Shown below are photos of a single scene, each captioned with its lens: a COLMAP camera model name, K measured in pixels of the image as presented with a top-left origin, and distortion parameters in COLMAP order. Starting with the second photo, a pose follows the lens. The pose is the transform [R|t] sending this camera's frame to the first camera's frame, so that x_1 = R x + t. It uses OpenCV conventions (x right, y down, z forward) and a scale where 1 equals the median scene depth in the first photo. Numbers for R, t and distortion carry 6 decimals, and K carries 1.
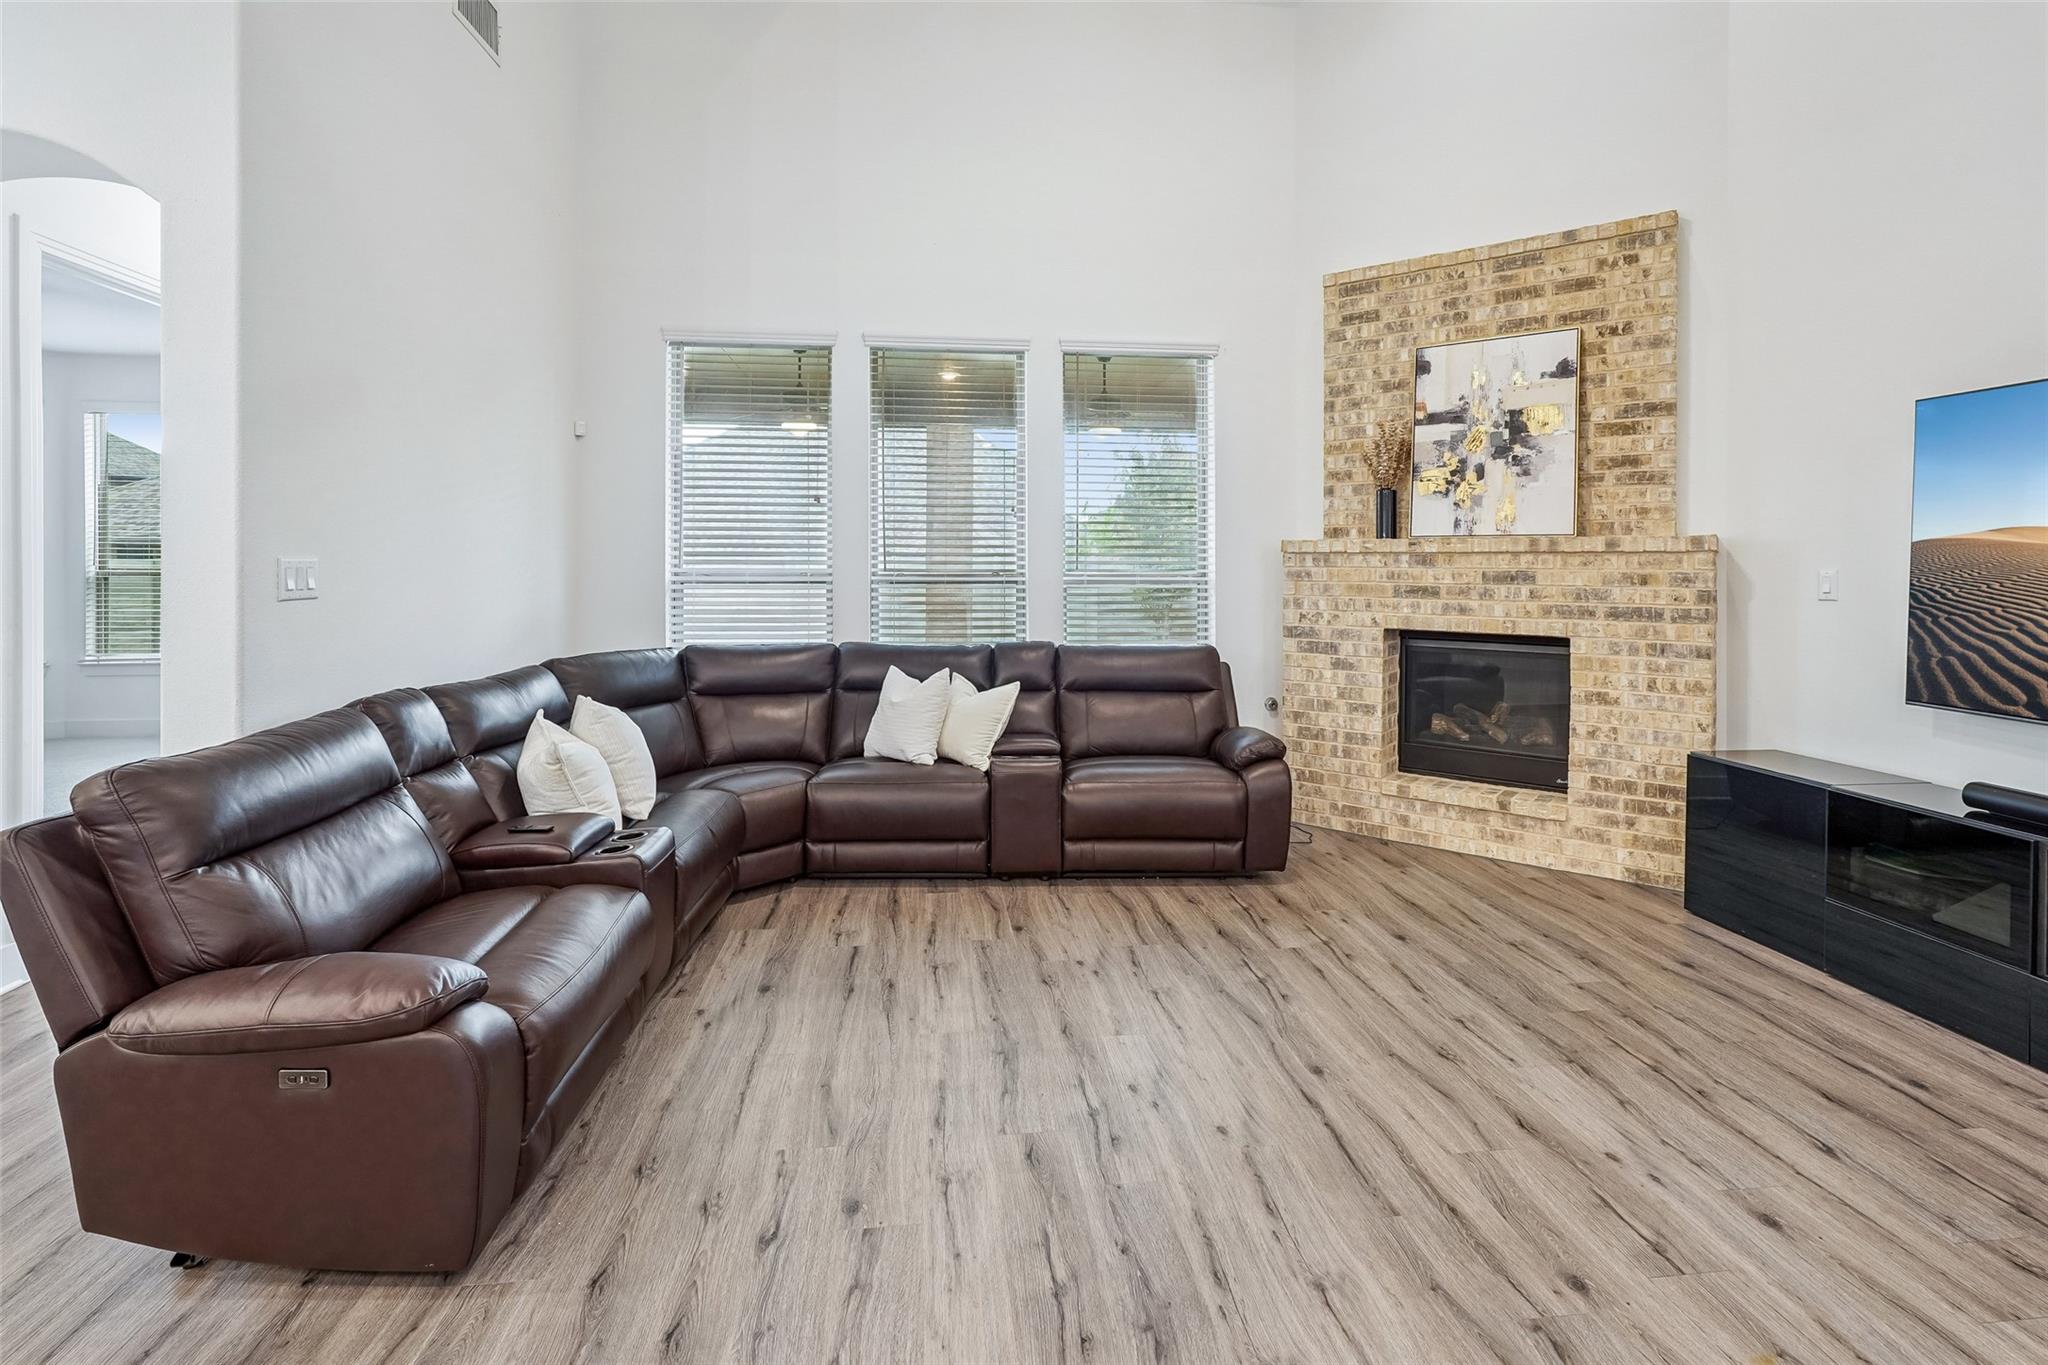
lens RADIAL K [[930.6, 0, 1014.7], [0, 930.6, 570.9], [0, 0, 1]] dist [-0.013538, 0.005330]
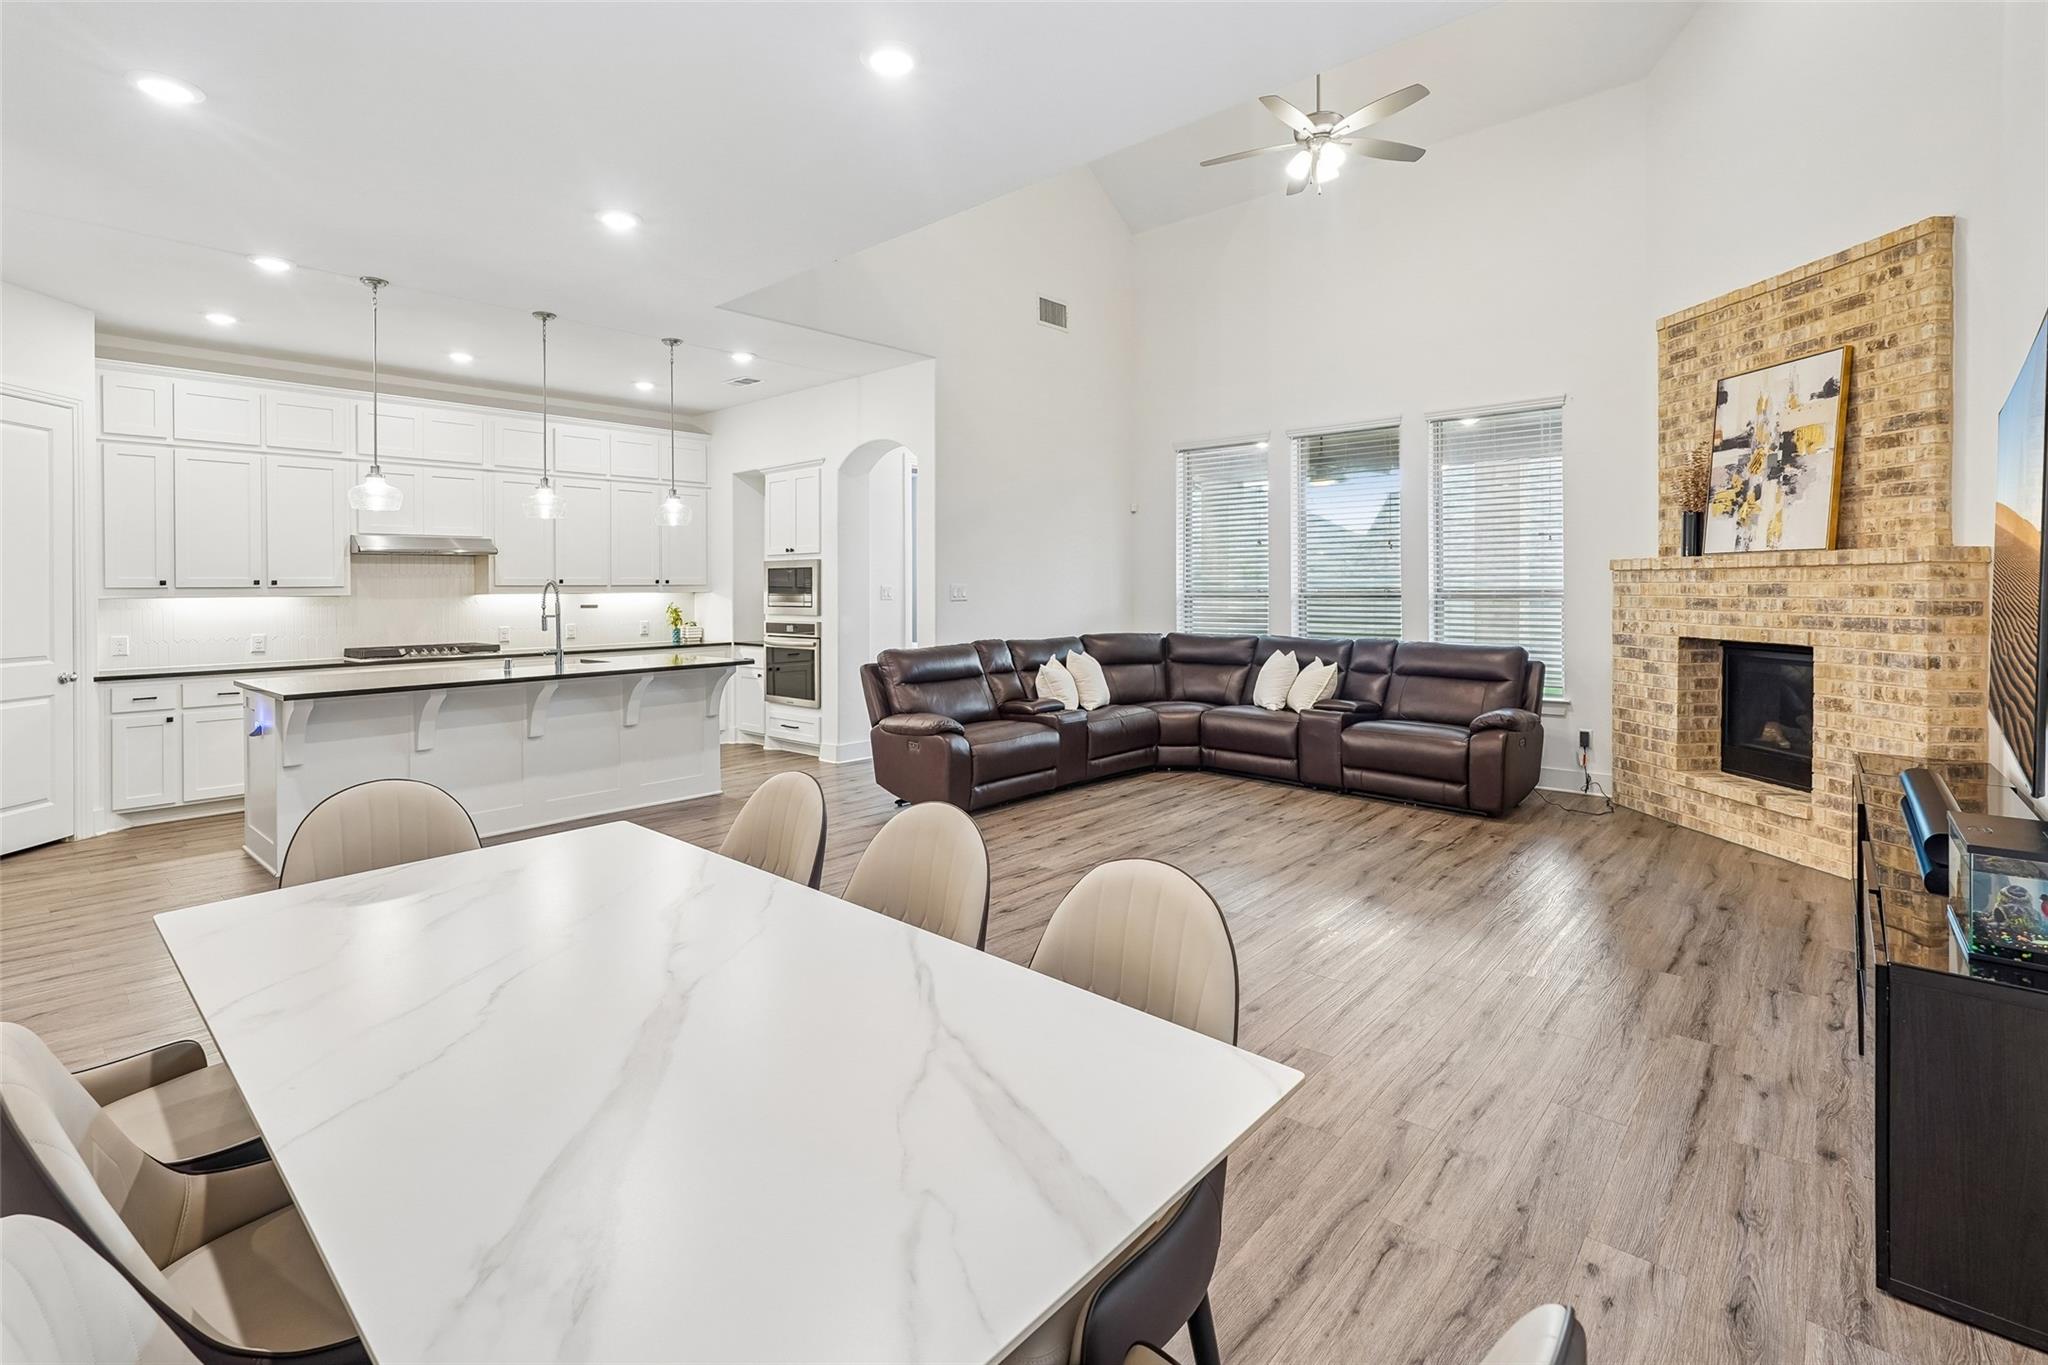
lens RADIAL K [[930.6, 0, 1038.0], [0, 930.6, 597.5], [0, 0, 1]] dist [-0.013538, 0.005330]
pose [[0.684384, -0.001007, -0.729121, 0.763692], [0.003481, 0.999992, 0.001886, 0.010939], [0.729113, -0.003829, 0.684382, -0.365142]]
